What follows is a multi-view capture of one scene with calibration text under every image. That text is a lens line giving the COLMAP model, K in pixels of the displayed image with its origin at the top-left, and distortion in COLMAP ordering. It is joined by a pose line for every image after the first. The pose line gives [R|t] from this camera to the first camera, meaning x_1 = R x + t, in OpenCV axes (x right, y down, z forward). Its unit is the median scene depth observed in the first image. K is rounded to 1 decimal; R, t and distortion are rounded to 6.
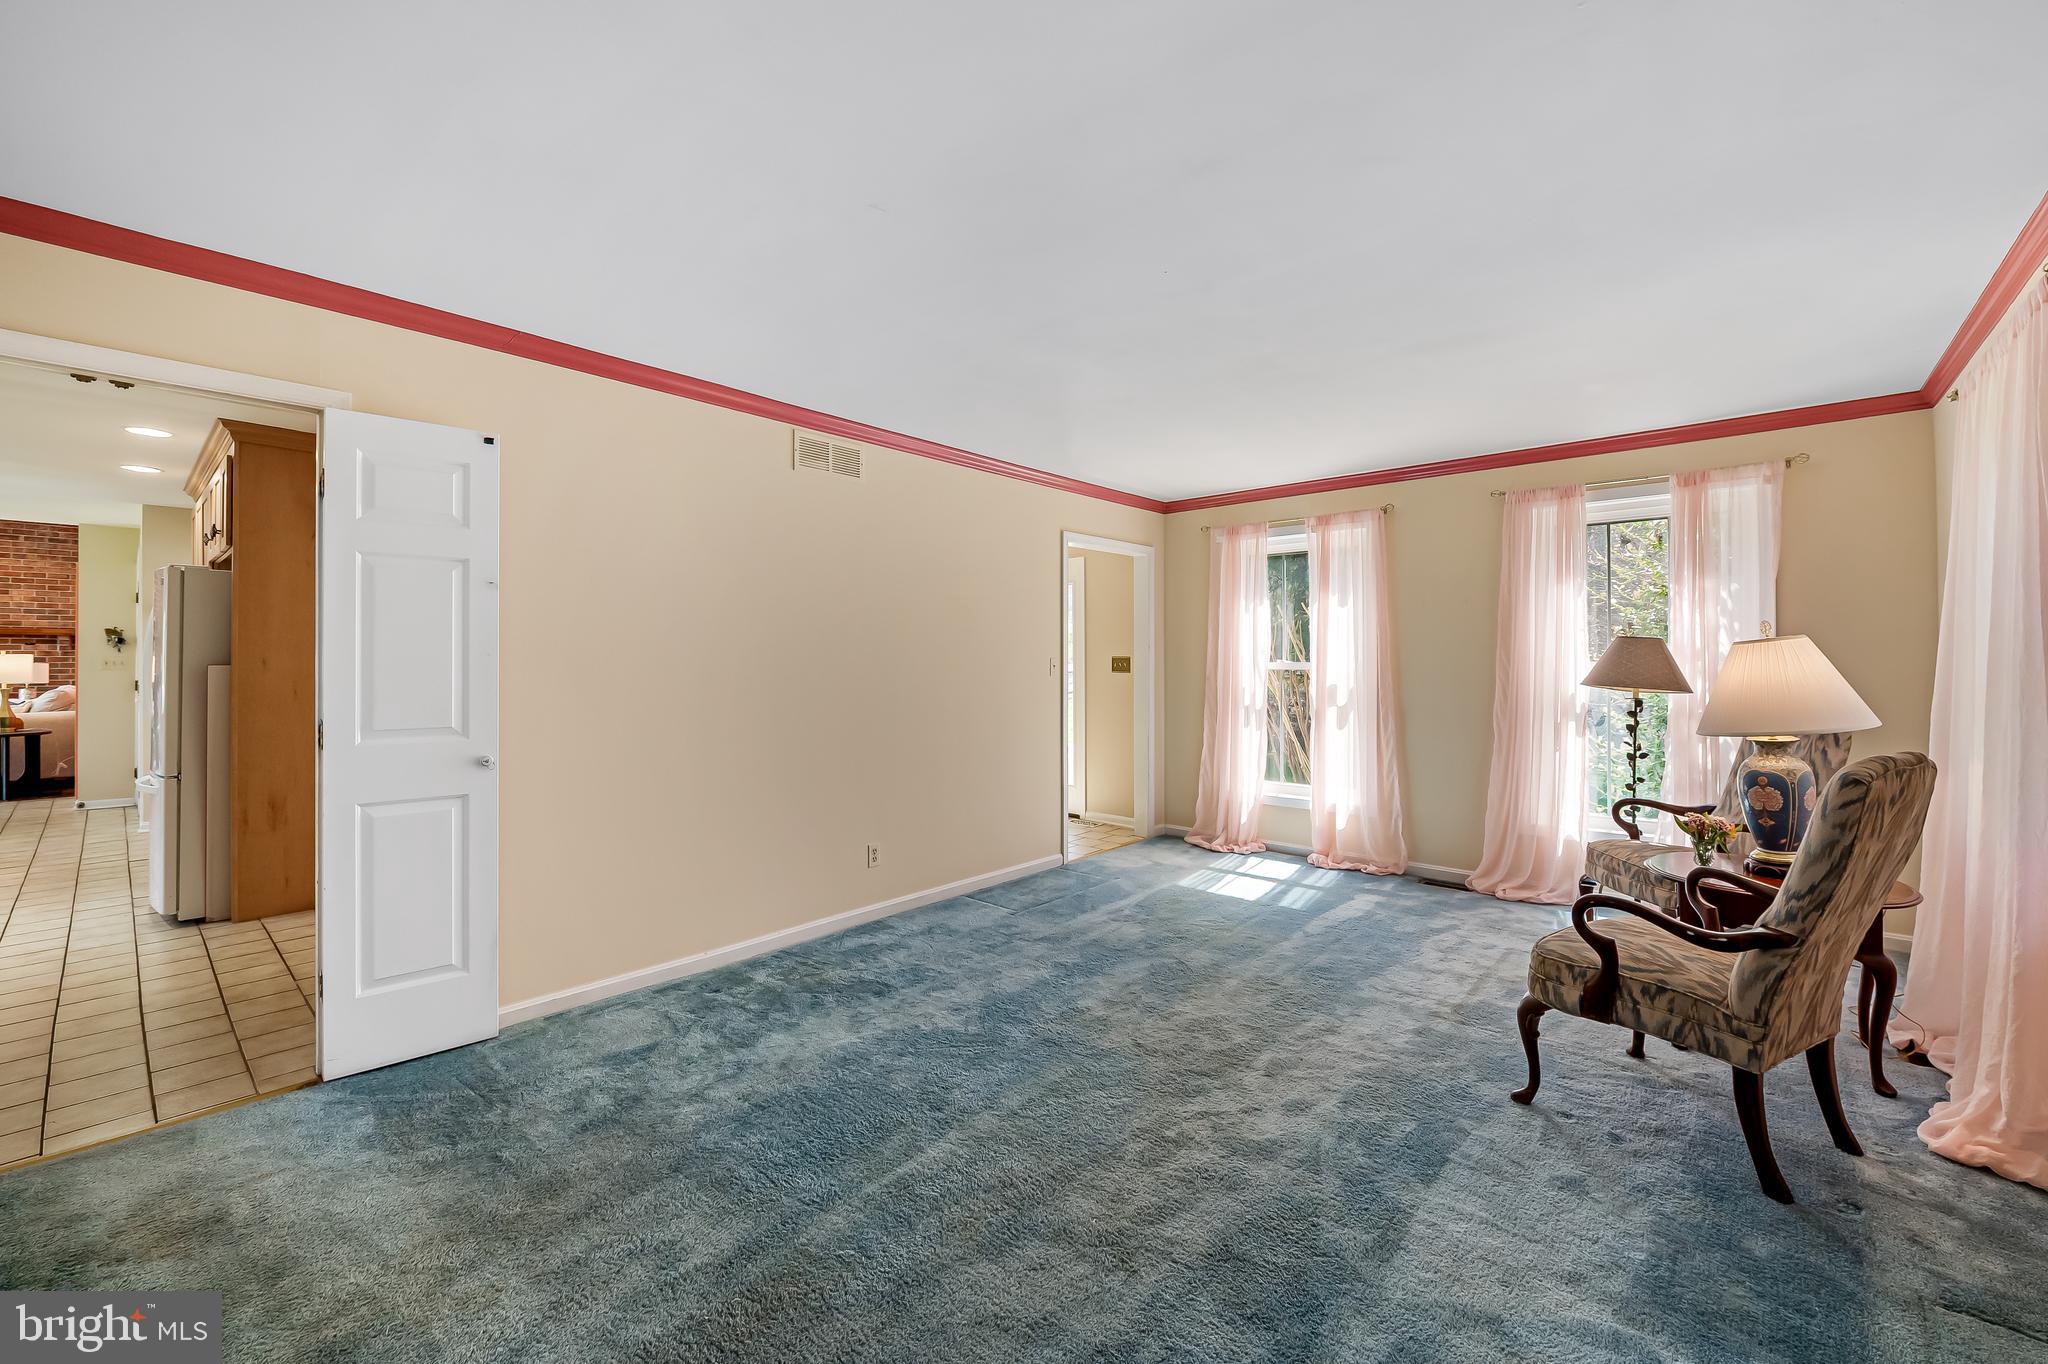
lens RADIAL K [[806.0, 0, 1024.0], [0, 806.0, 682.0], [0, 0, 1]] dist [-0.003335, -0.004833]
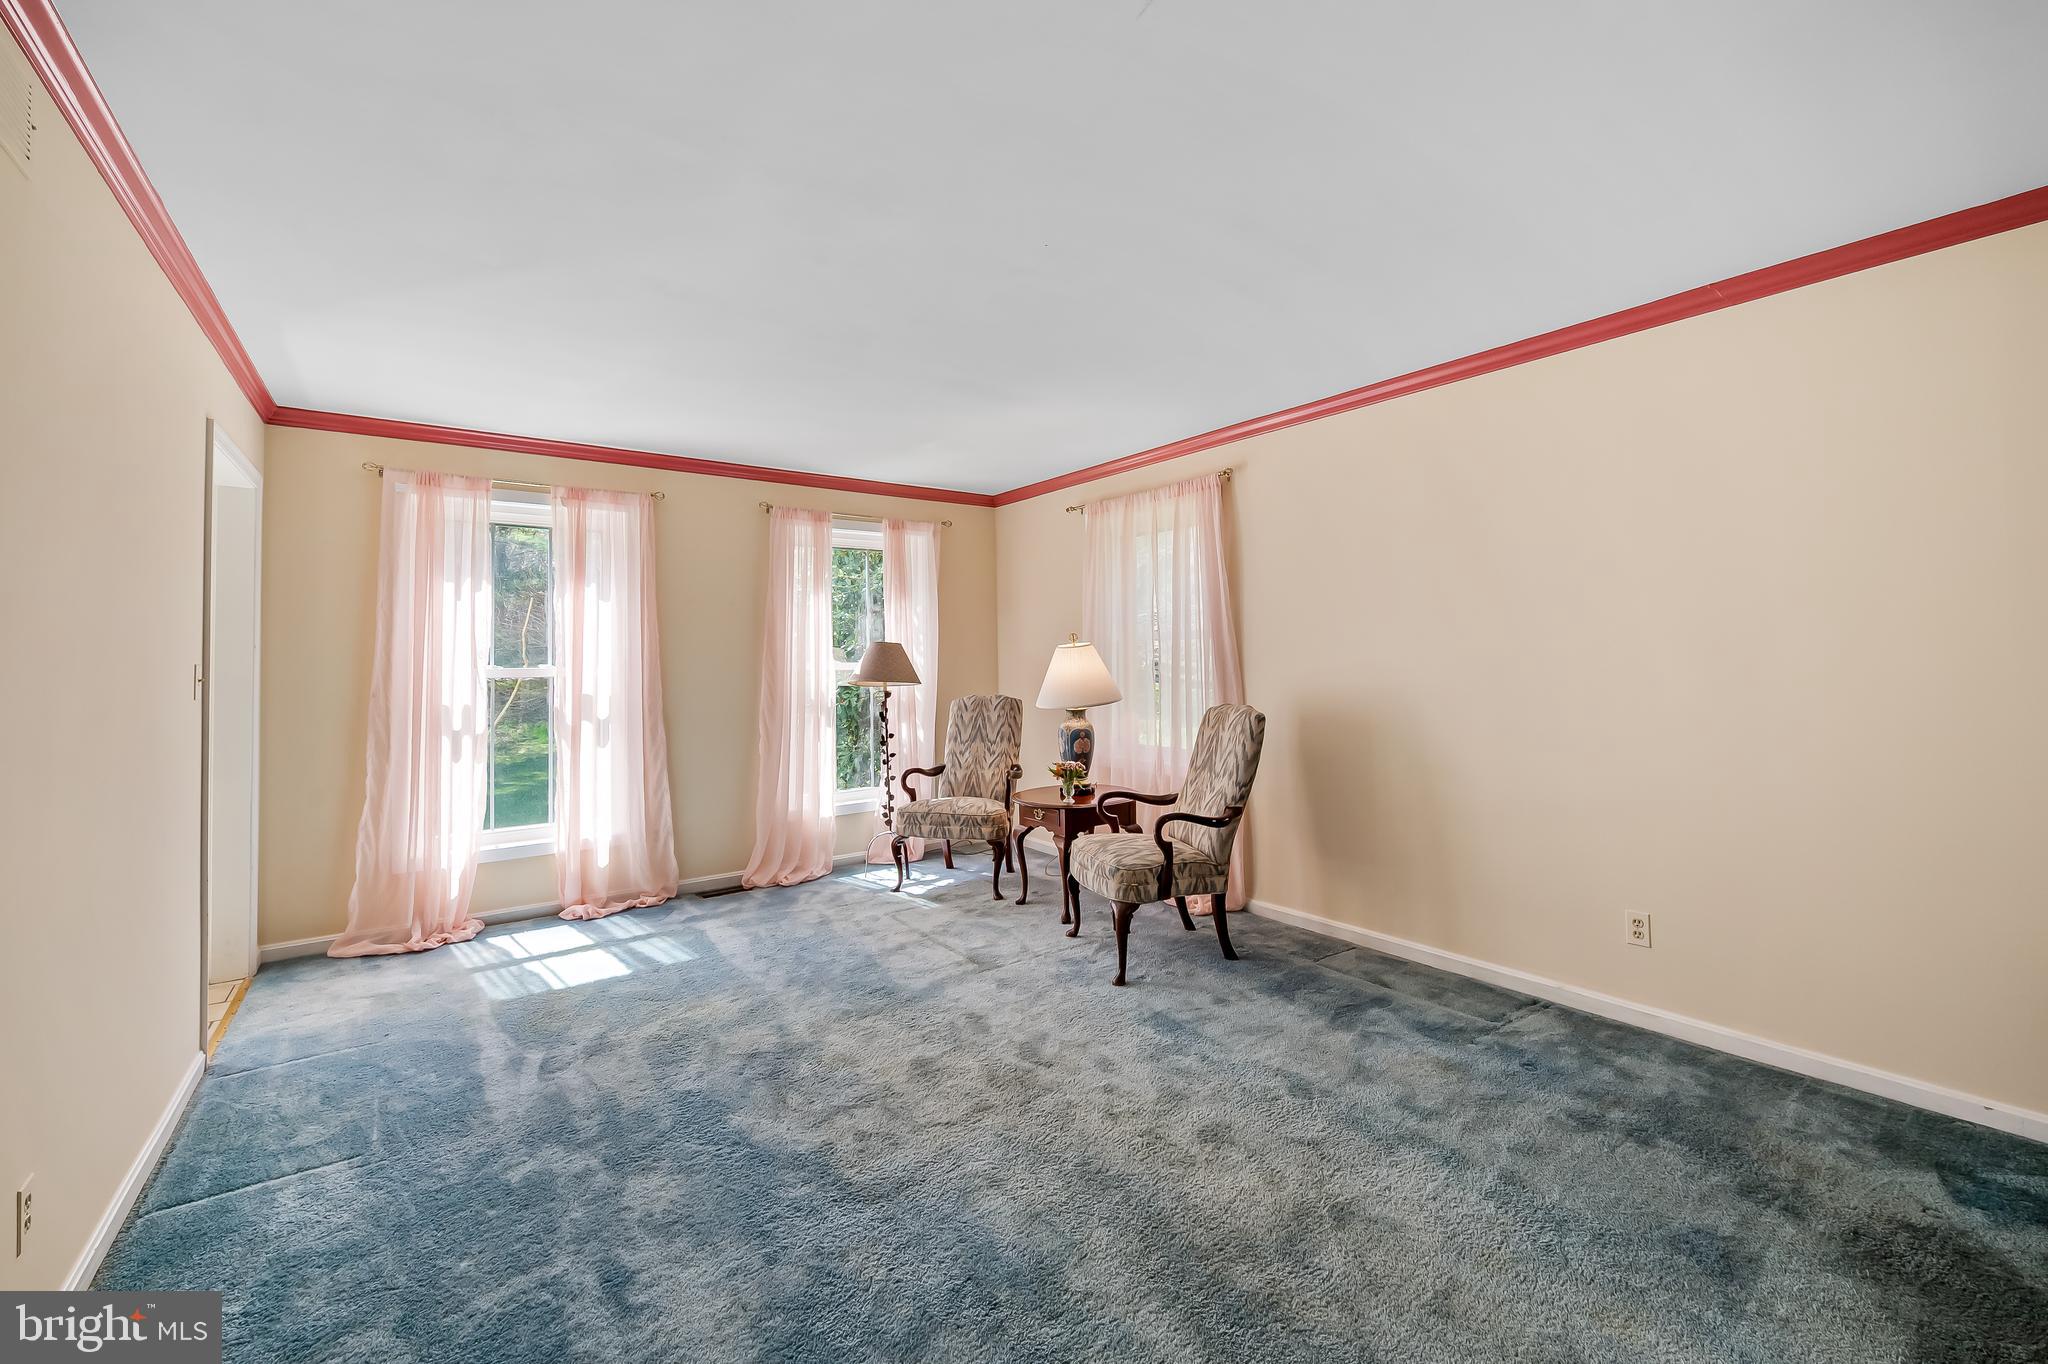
lens RADIAL K [[827.6, 0, 1035.8], [0, 827.6, 656.8], [0, 0, 1]] dist [0.000068, -0.007348]
pose [[0.208161, -0.001243, 0.978094, -0.424784], [0.037596, 0.999270, -0.006731, -0.014265], [-0.977372, 0.038173, 0.208056, 0.452680]]
